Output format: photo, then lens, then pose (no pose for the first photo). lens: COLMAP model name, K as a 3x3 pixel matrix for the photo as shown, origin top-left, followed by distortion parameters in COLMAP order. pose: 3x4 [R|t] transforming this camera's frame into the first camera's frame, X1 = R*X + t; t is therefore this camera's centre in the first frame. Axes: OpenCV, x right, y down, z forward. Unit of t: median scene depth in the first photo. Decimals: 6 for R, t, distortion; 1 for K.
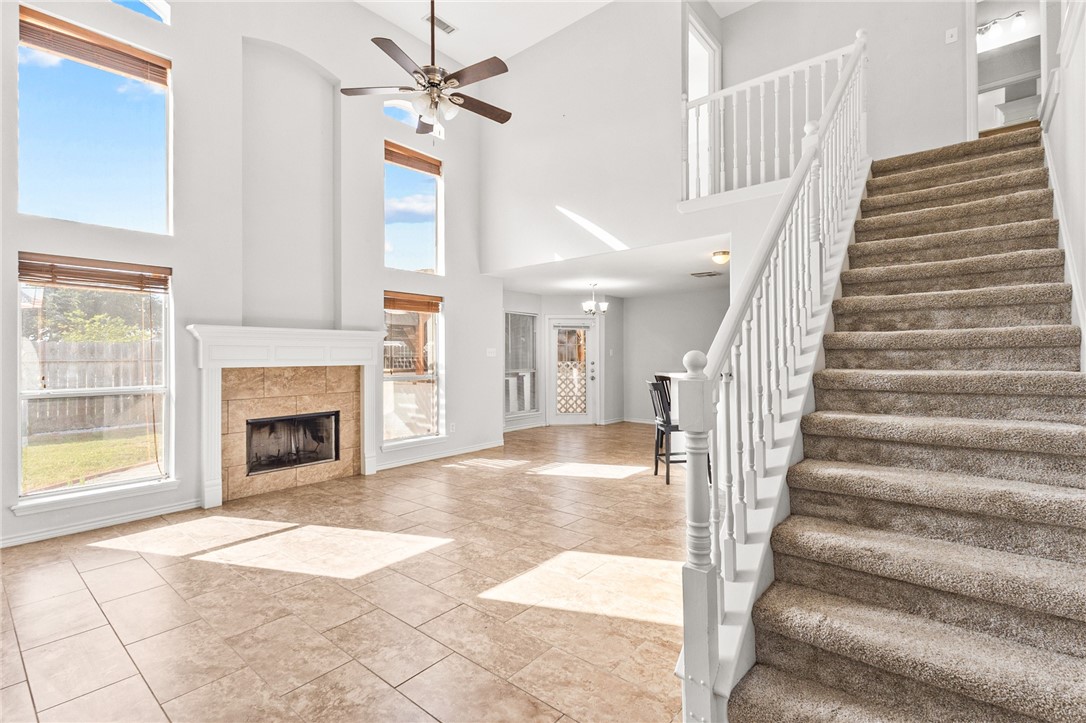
lens RADIAL K [[505.1, 0, 542.6], [0, 505.1, 354.2], [0, 0, 1]] dist [0.022596, -0.003726]
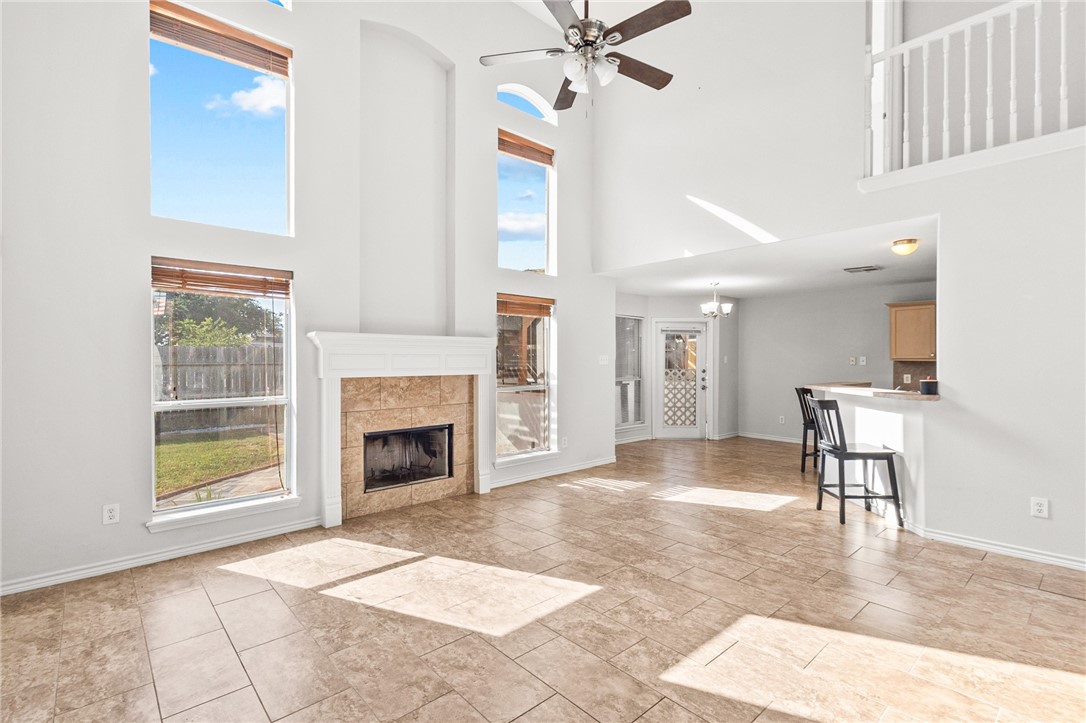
lens RADIAL K [[505.1, 0, 539.3], [0, 505.1, 363.5], [0, 0, 1]] dist [0.022596, -0.003726]
pose [[0.990925, 0.006577, -0.134253, -0.146835], [-0.004846, 0.999901, 0.013215, -0.013809], [0.134327, -0.012444, 0.990859, 0.129436]]
